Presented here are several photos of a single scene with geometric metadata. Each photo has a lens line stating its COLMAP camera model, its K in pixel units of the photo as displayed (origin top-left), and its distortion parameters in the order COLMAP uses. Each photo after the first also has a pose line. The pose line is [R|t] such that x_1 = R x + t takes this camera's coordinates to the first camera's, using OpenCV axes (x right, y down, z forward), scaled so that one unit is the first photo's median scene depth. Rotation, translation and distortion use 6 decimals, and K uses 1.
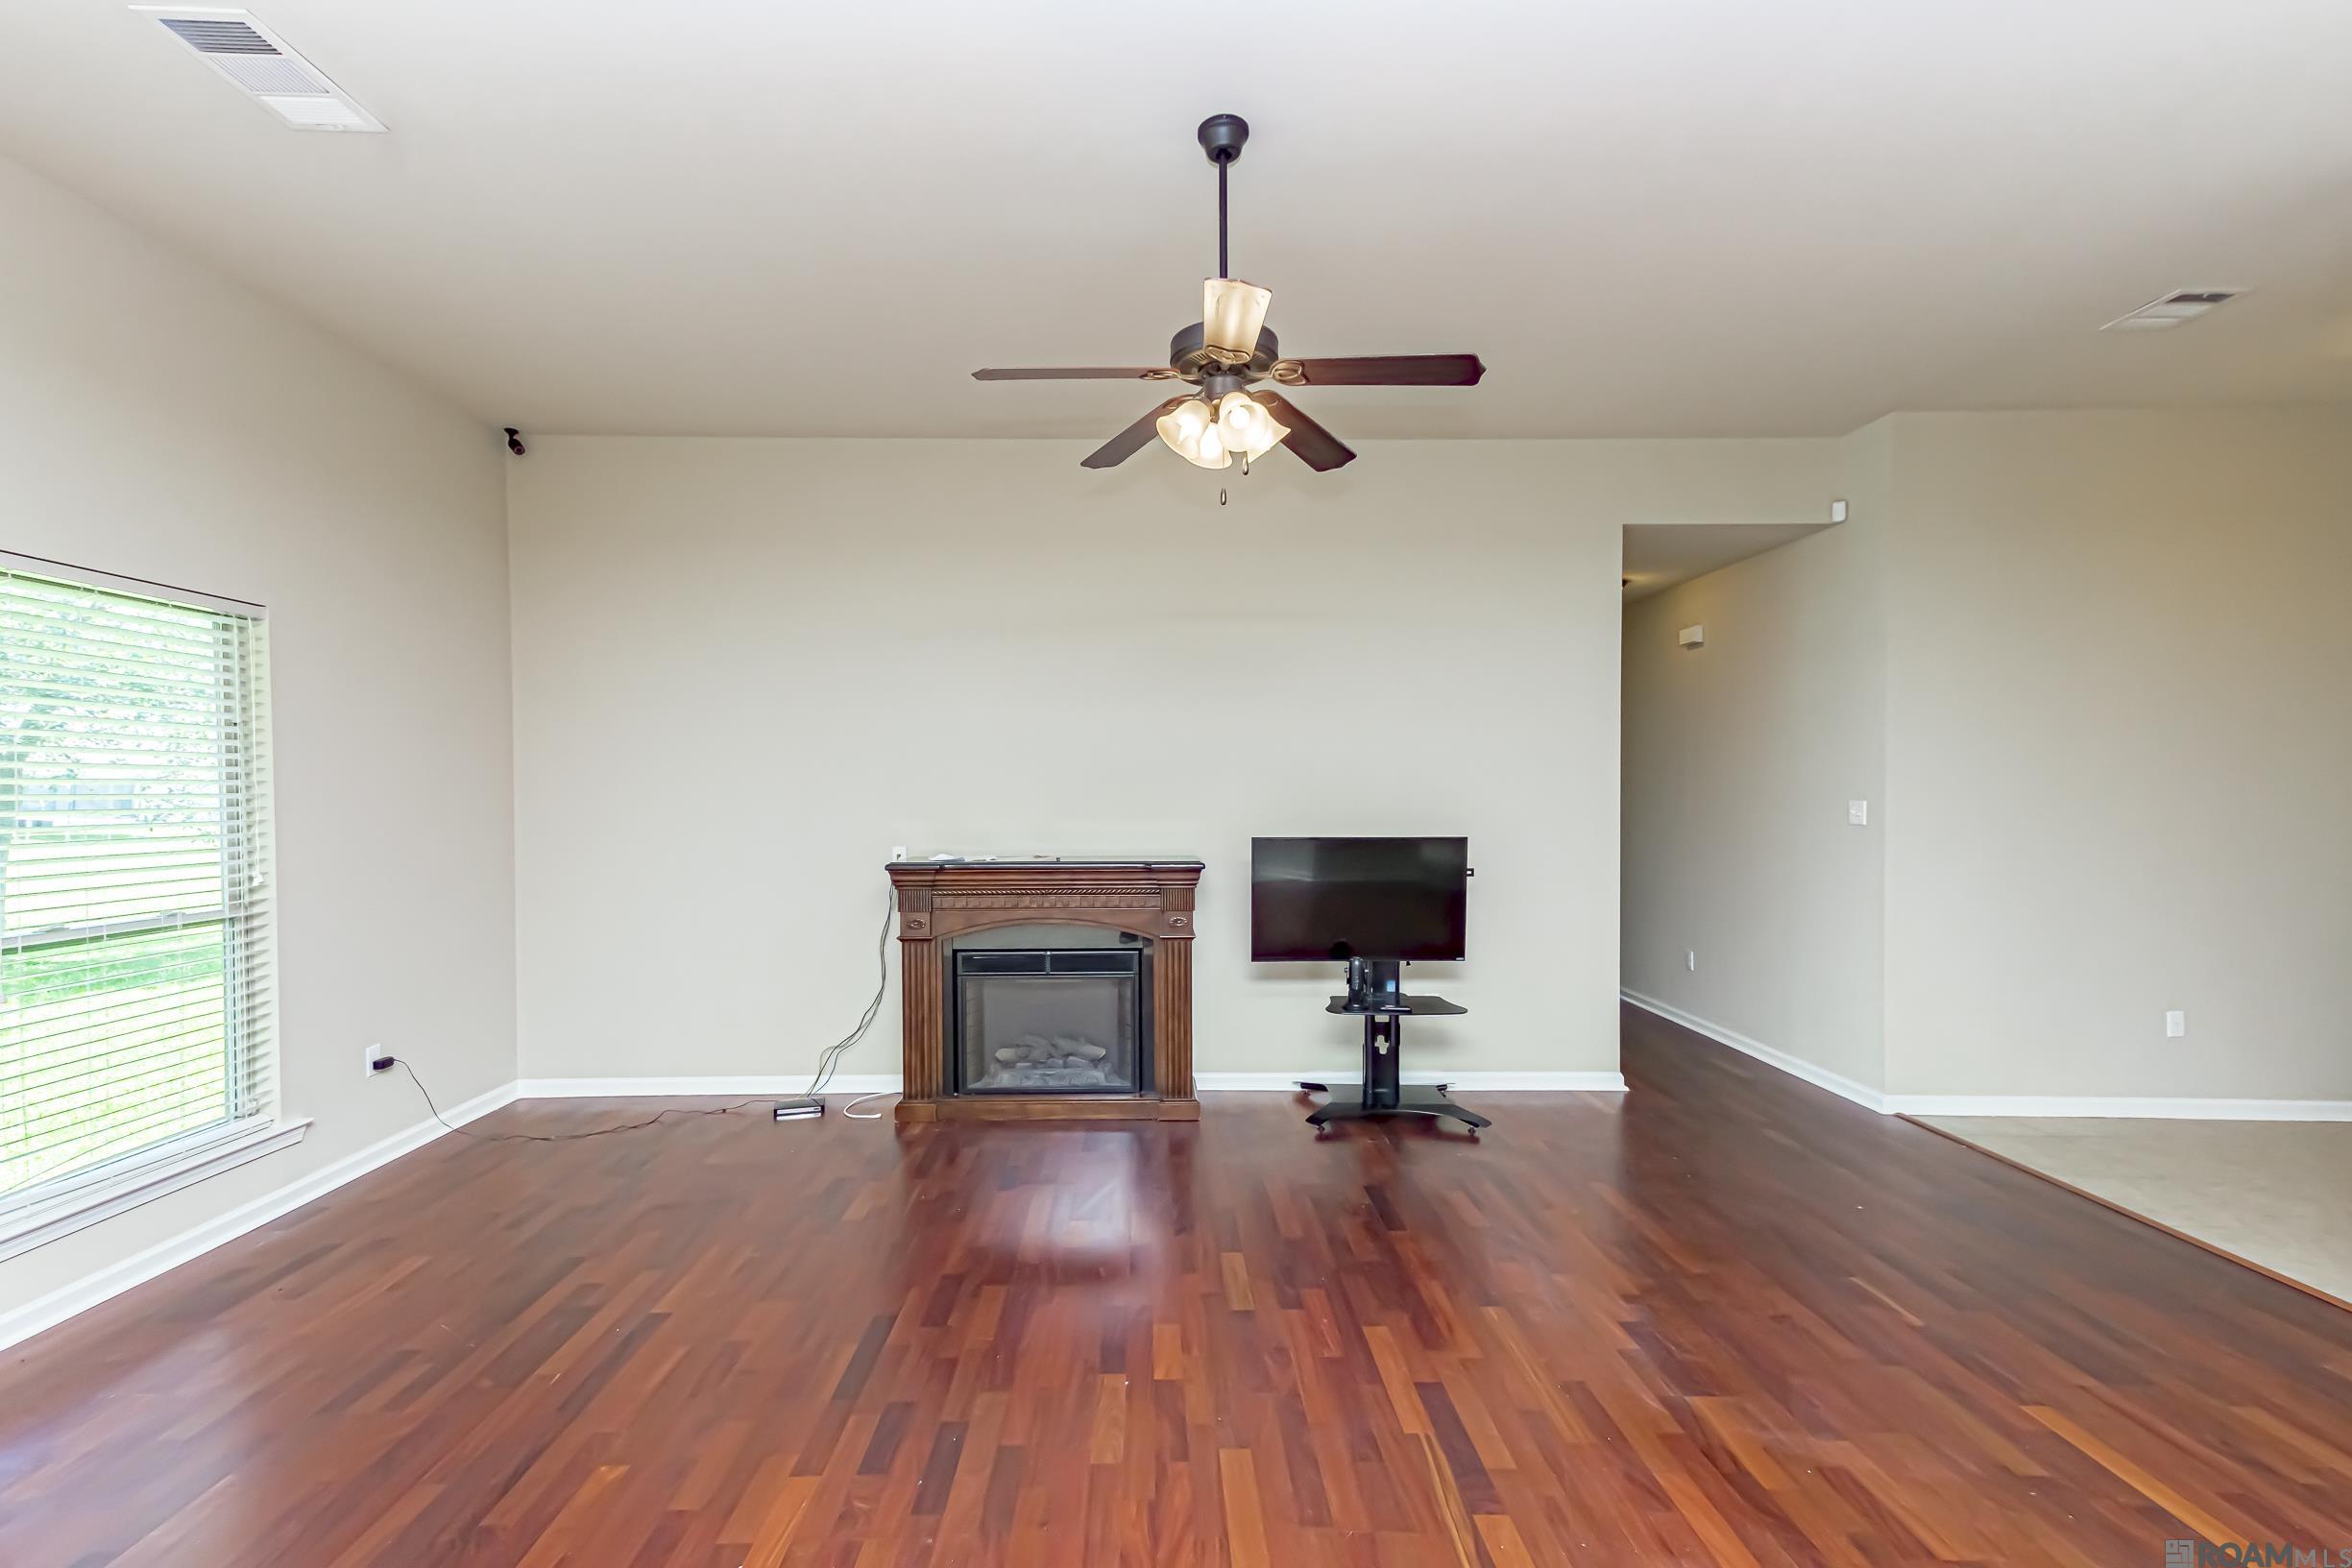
lens RADIAL K [[1045.8, 0, 1159.6], [0, 1045.8, 801.0], [0, 0, 1]] dist [0.022725, -0.000092]
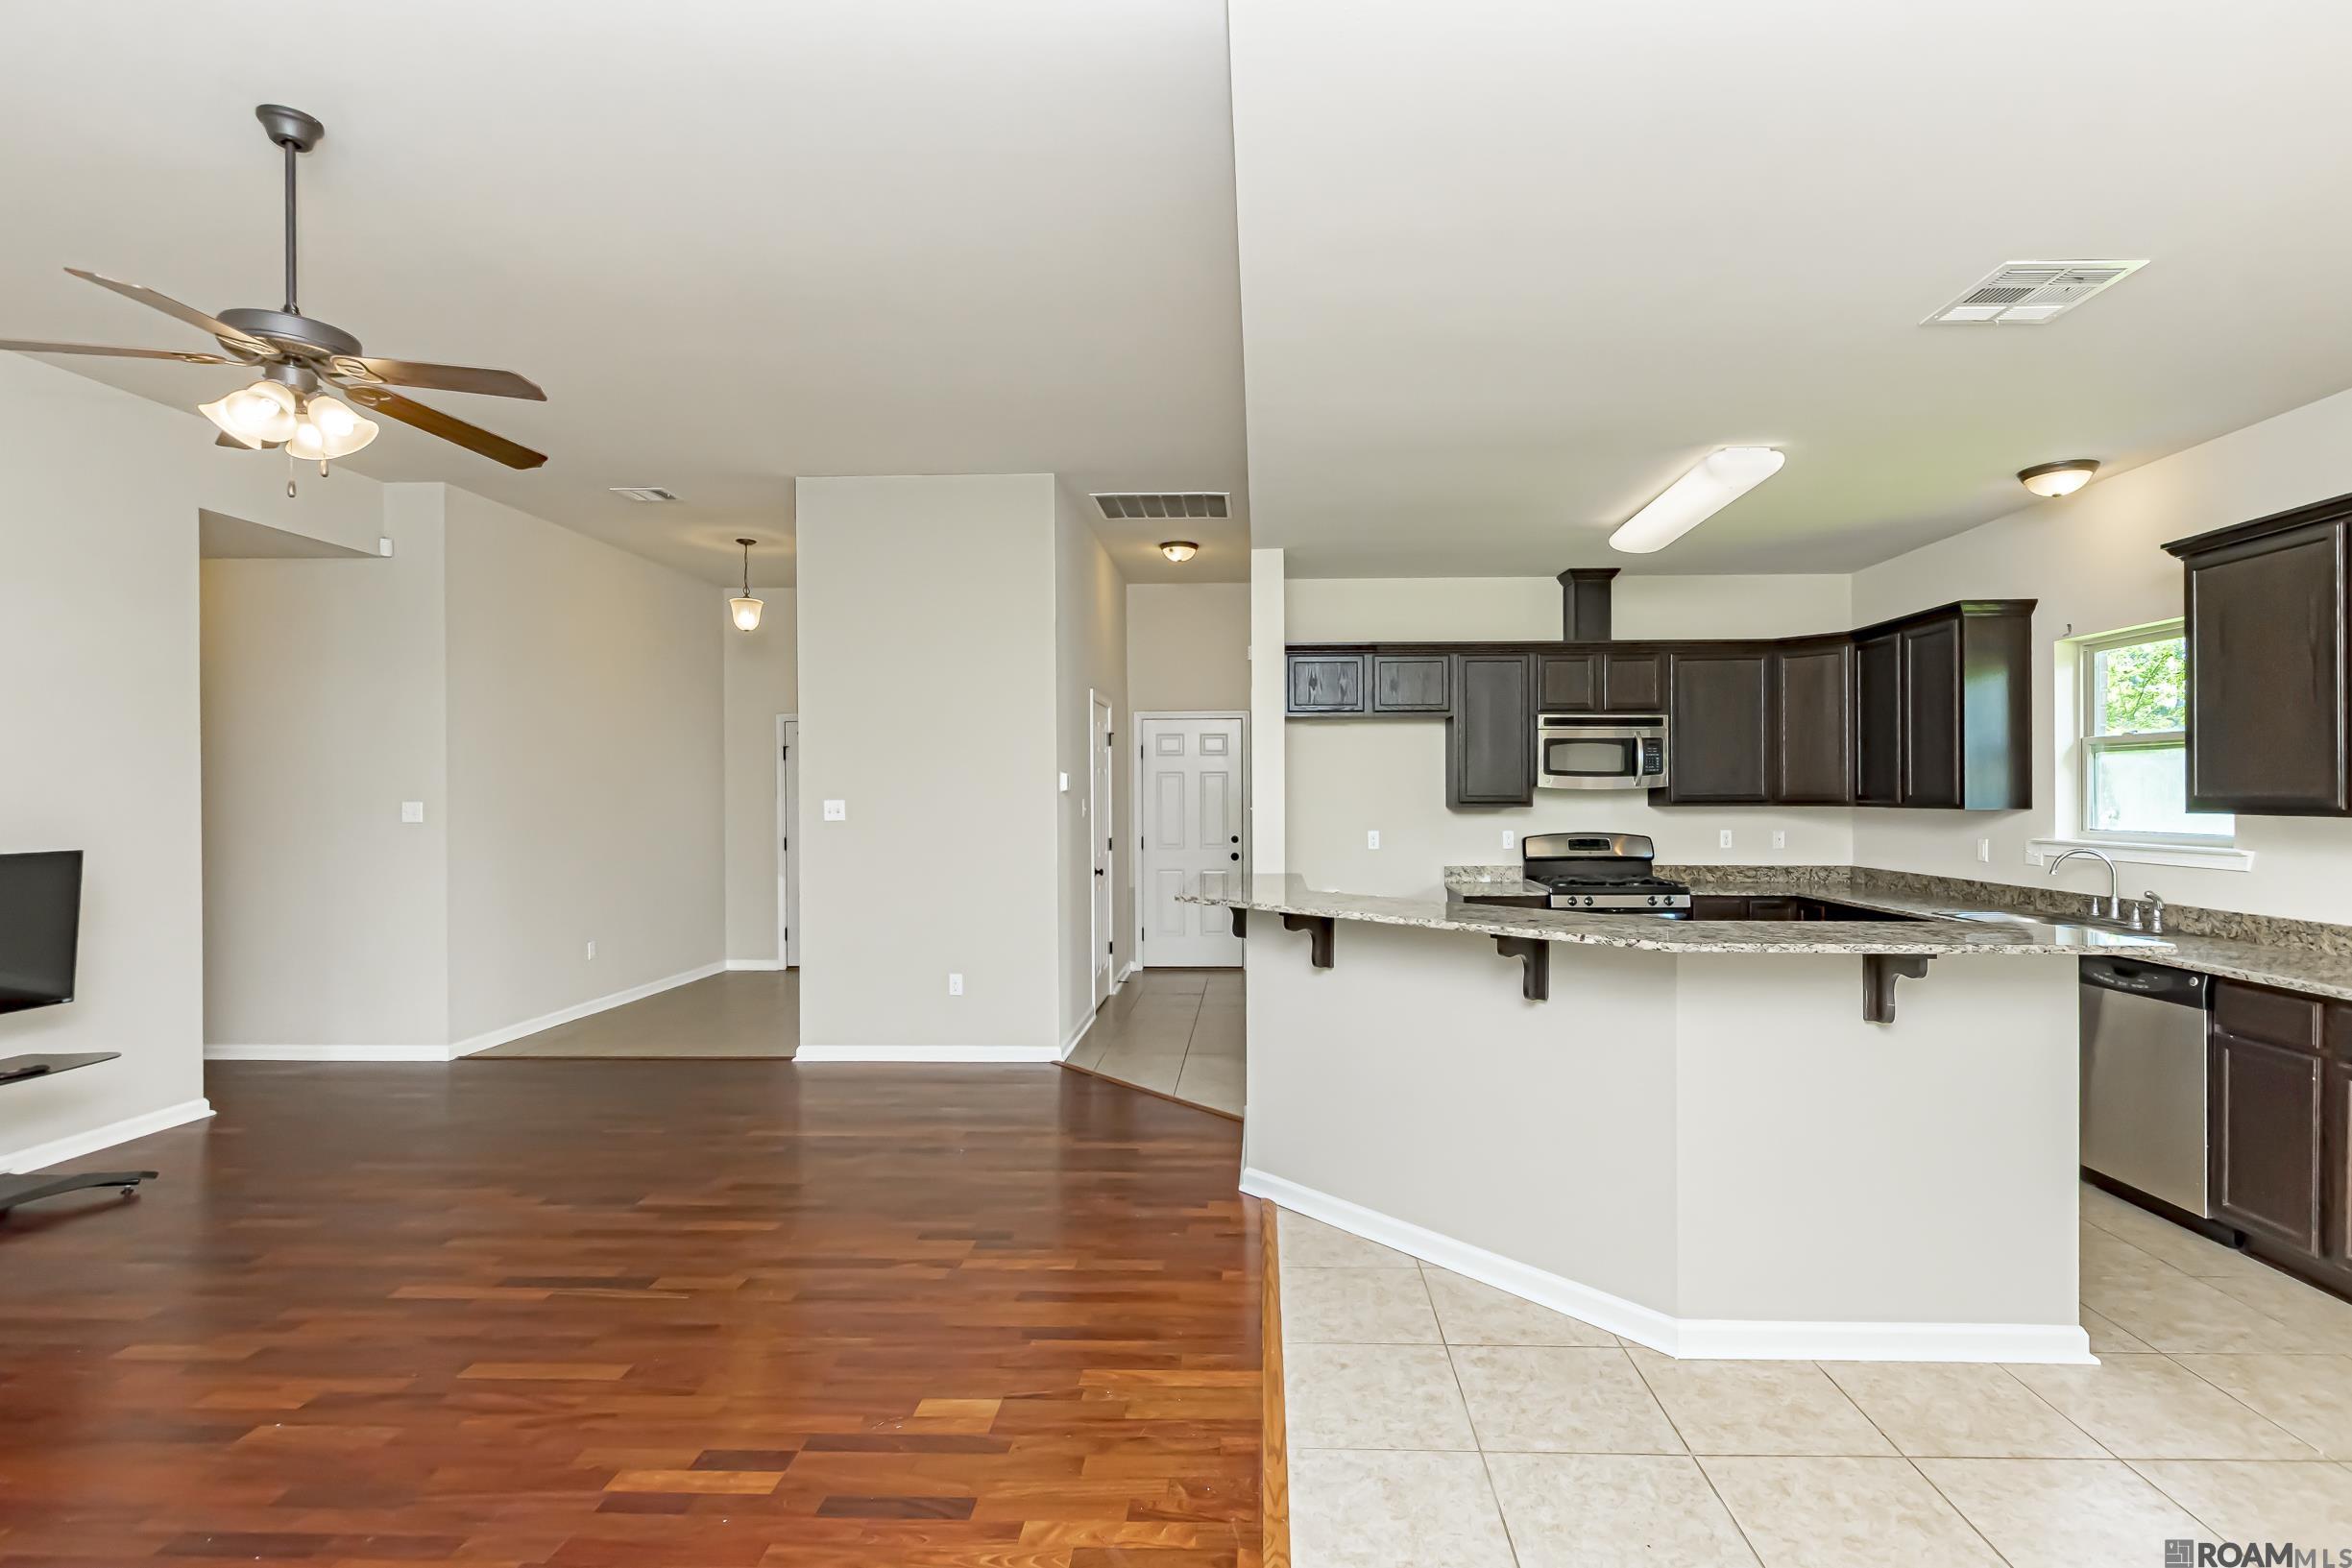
lens RADIAL K [[1081.0, 0, 1227.1], [0, 1081.0, 795.4], [0, 0, 1]] dist [-0.000620, -0.000918]
pose [[0.041675, -0.003329, 0.999126, -0.522109], [0.014017, 0.999898, 0.002747, 0.000815], [-0.999033, 0.013890, 0.041717, 0.058188]]
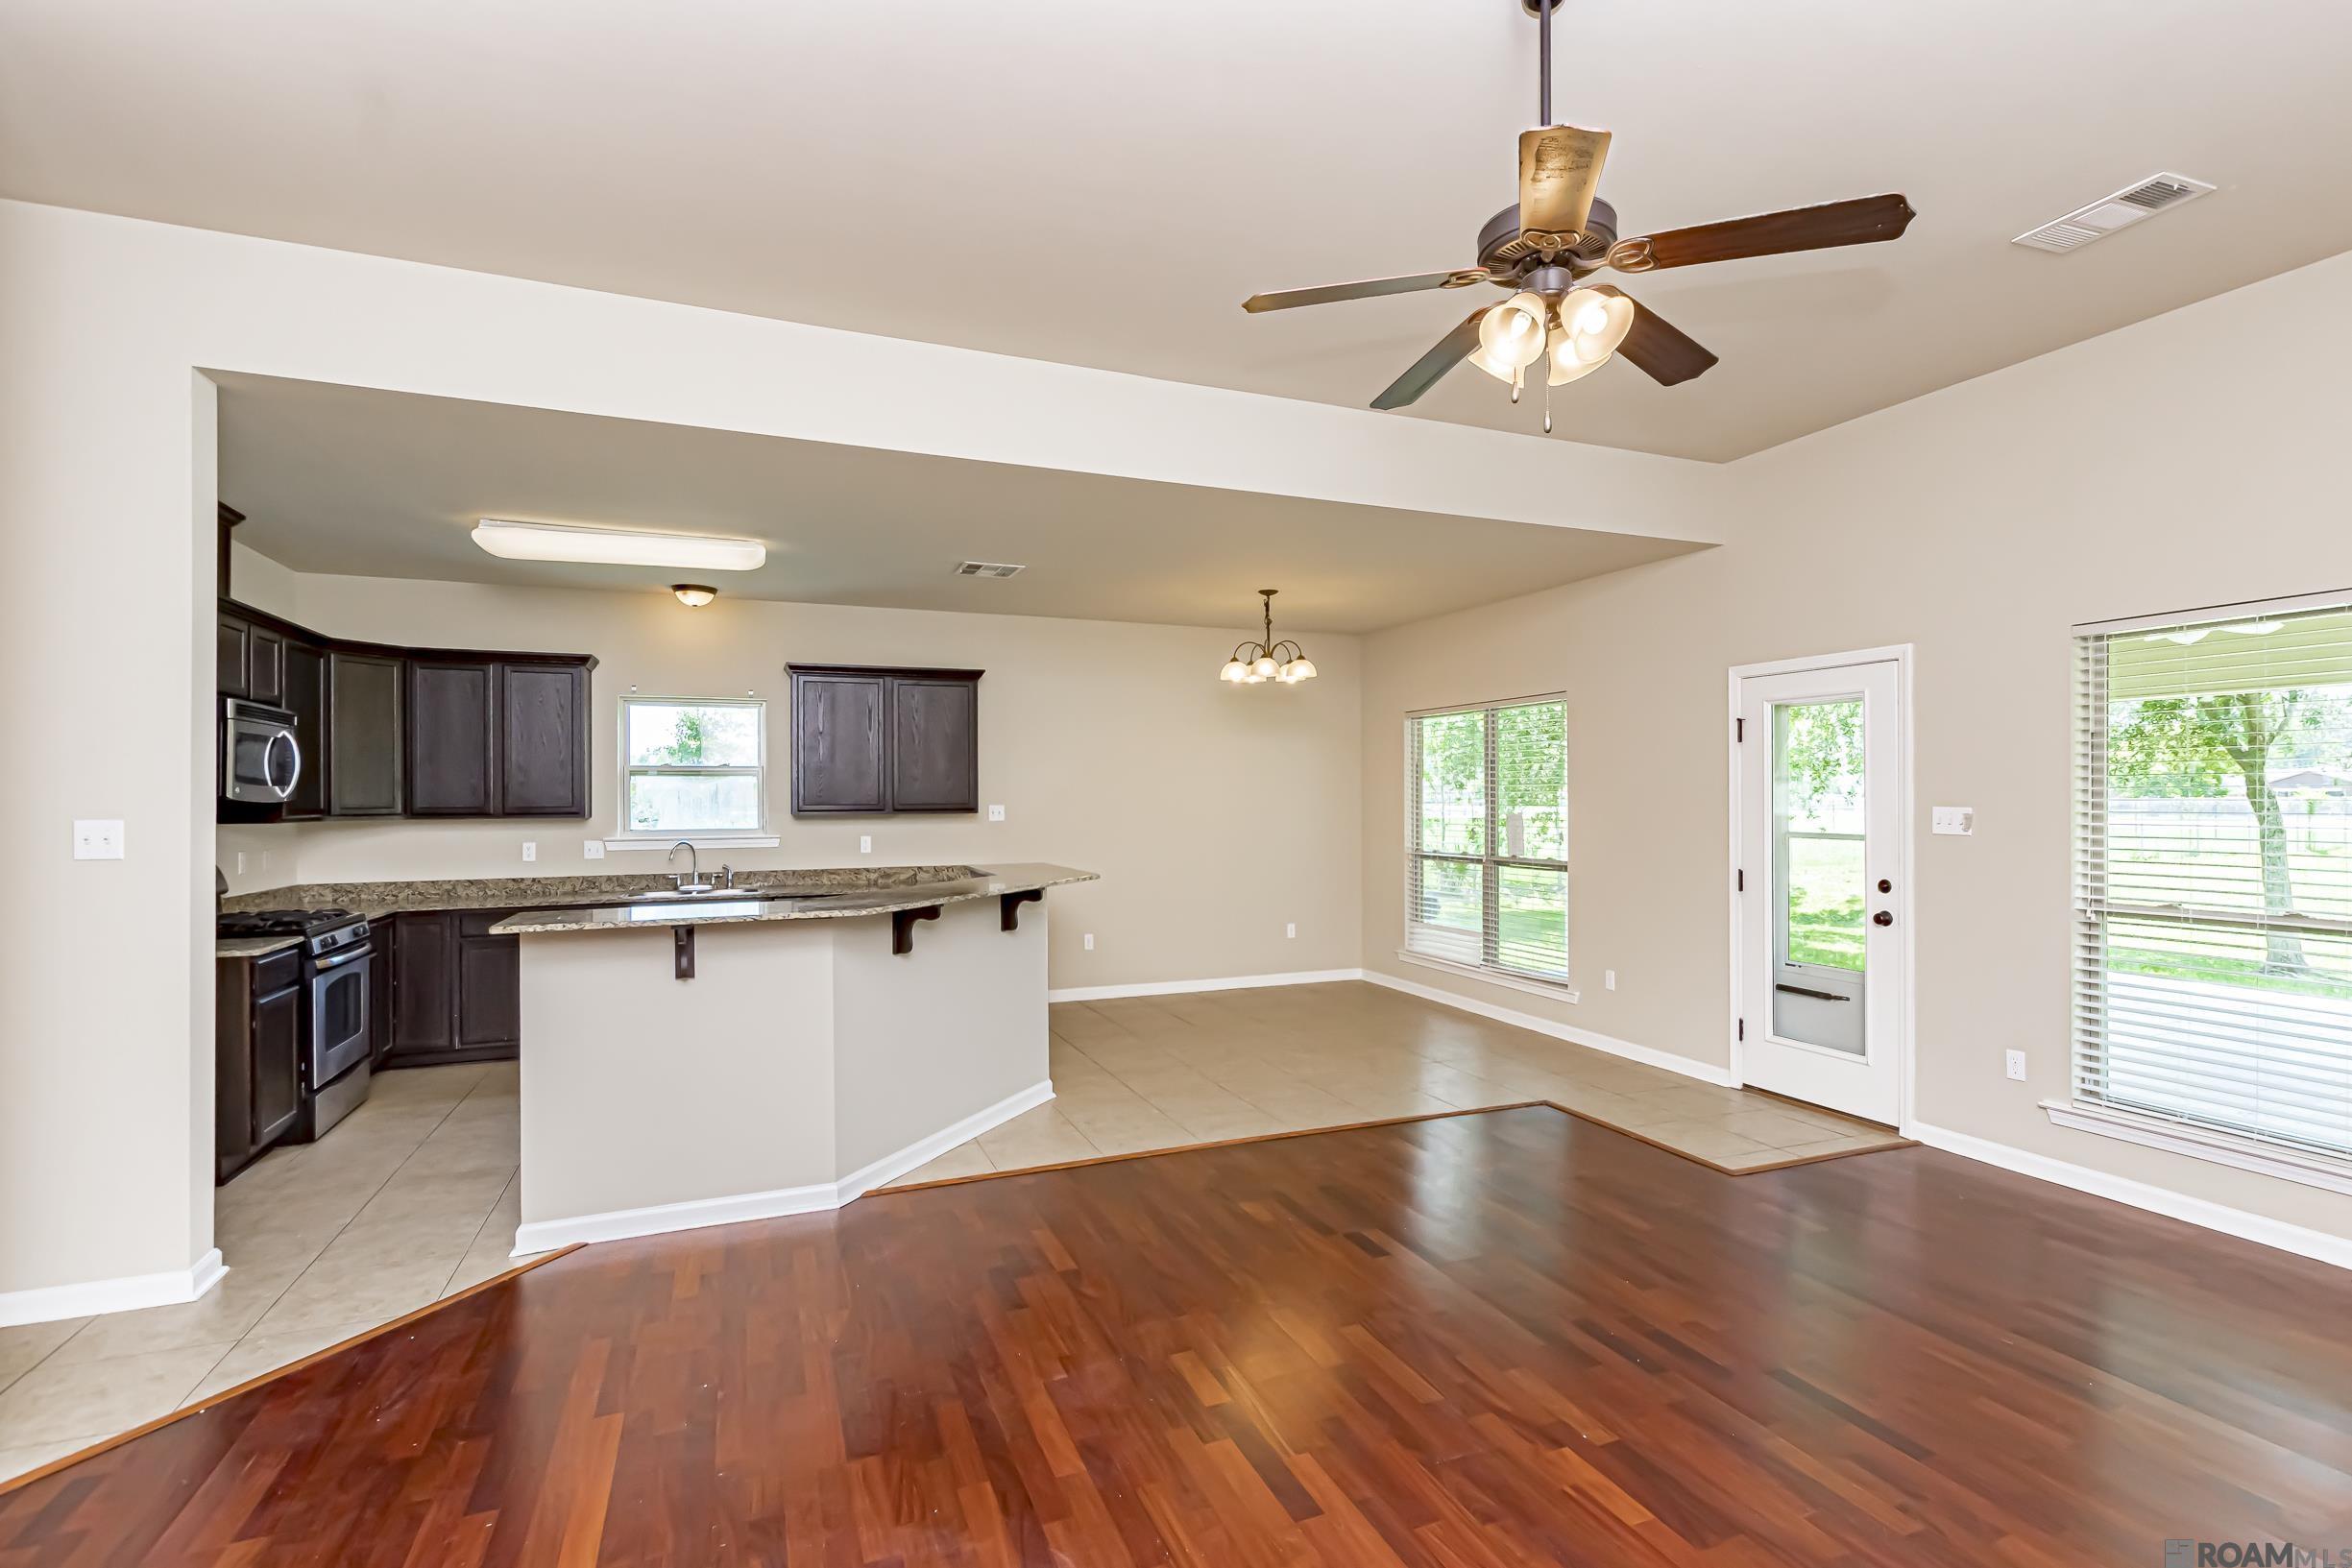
lens RADIAL K [[1133.7, 0, 1176.0], [0, 1133.7, 784.0], [0, 0, 1]] dist [0.003311, 0.000472]
pose [[-0.936649, 0.000730, -0.350270, 0.398817], [0.001316, 0.999998, -0.001435, -0.012024], [0.350268, -0.001805, -0.936648, 0.988032]]
